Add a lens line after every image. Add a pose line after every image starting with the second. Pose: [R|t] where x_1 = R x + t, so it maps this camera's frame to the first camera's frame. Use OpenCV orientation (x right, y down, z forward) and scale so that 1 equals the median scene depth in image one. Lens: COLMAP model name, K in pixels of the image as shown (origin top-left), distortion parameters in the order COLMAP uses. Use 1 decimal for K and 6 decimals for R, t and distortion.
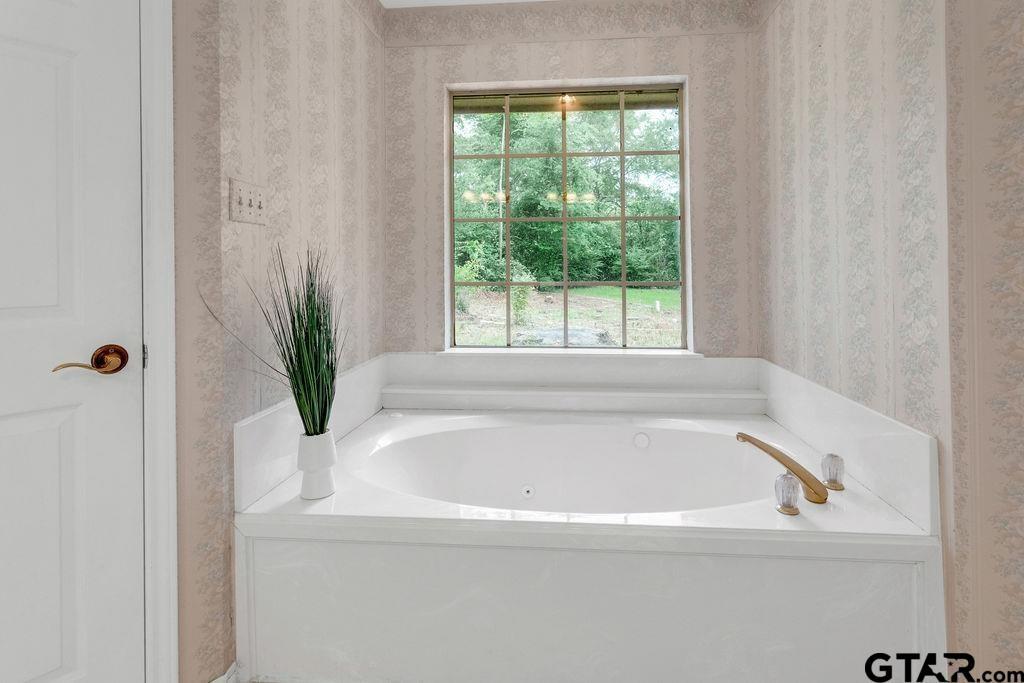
lens RADIAL K [[507.0, 0, 512.2], [0, 507.0, 269.1], [0, 0, 1]] dist [0.002229, 0.000834]
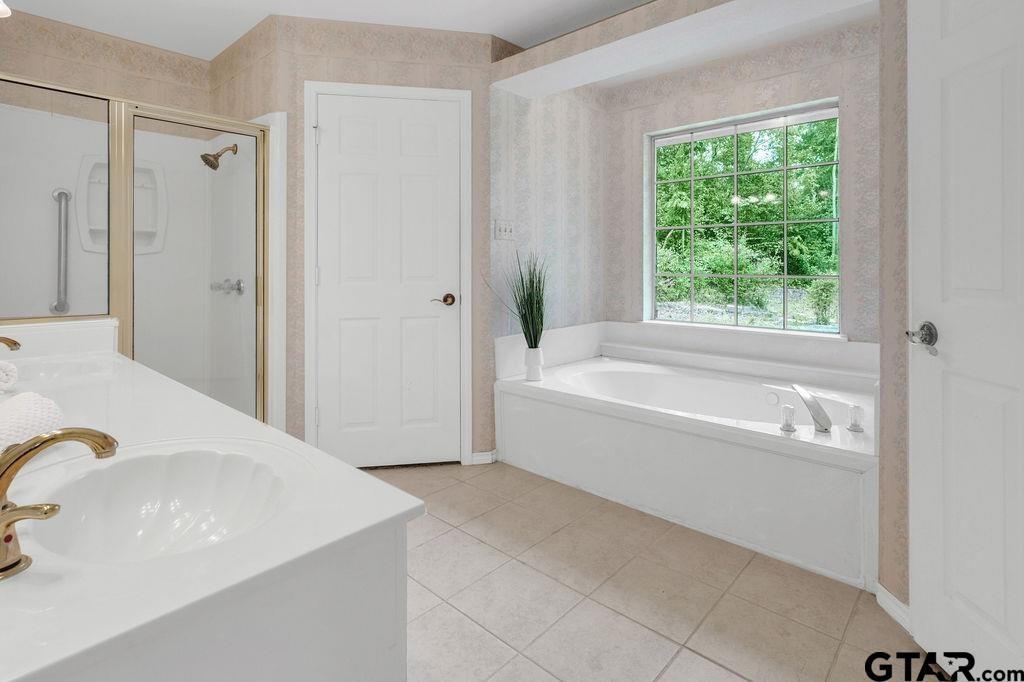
lens RADIAL K [[507.0, 0, 512.2], [0, 507.0, 268.6], [0, 0, 1]] dist [0.002229, 0.000834]
pose [[0.789599, 0.008318, -0.613567, 0.729990], [-0.005868, 0.999965, 0.006005, 0.011309], [0.613595, -0.001141, 0.789620, -0.569175]]
